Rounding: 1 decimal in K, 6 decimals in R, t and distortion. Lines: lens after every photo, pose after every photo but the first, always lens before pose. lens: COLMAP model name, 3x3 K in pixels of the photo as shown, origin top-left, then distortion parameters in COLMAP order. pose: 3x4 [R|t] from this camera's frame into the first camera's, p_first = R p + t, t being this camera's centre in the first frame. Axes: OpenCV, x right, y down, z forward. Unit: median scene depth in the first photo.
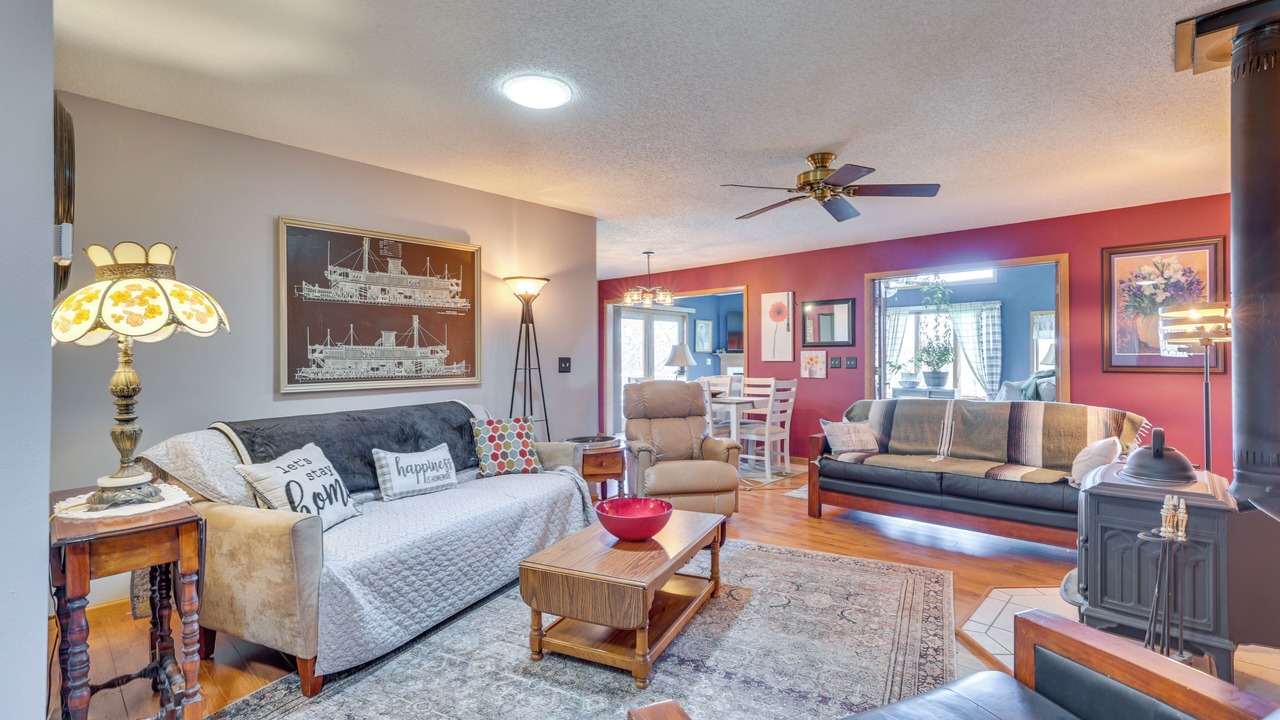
lens RADIAL K [[591.7, 0, 642.2], [0, 591.7, 355.2], [0, 0, 1]] dist [-0.036302, 0.011643]
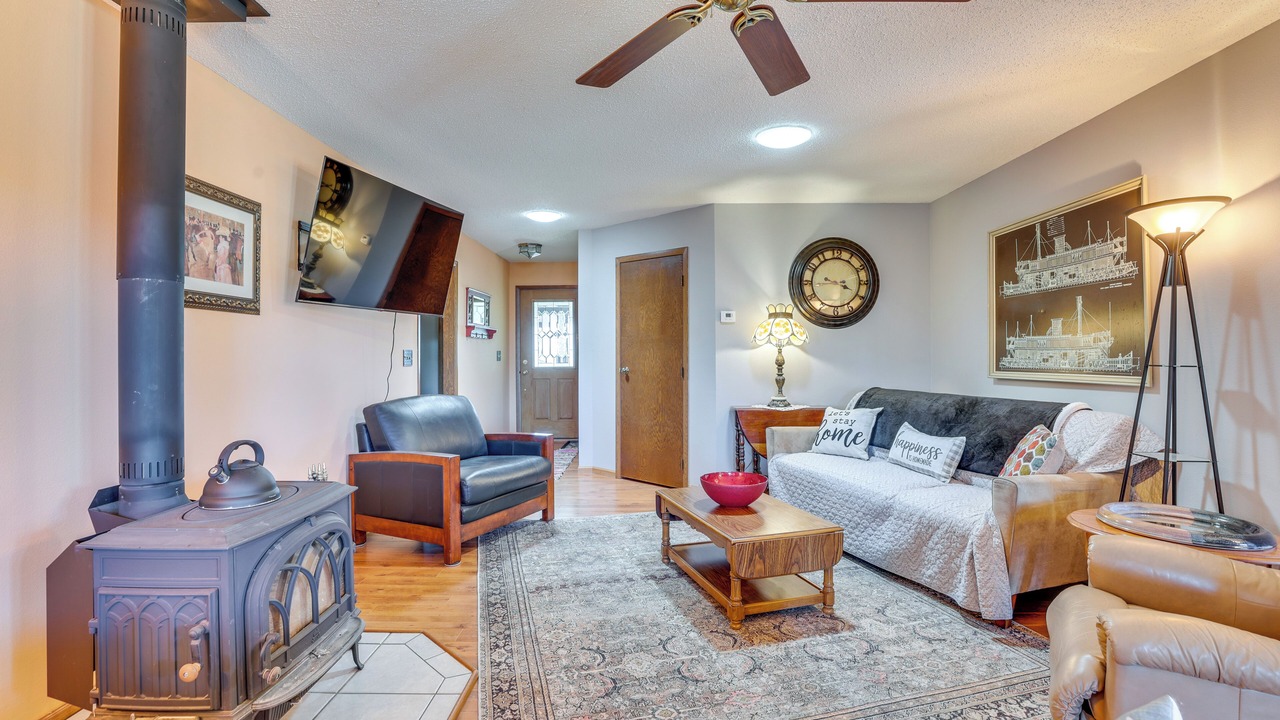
lens RADIAL K [[591.7, 0, 642.2], [0, 591.7, 355.2], [0, 0, 1]] dist [-0.036302, 0.011643]
pose [[-0.739333, 0.009740, -0.673270, 0.640756], [0.012331, 0.999924, 0.000924, 0.006742], [0.673227, -0.007619, -0.739396, 1.237012]]
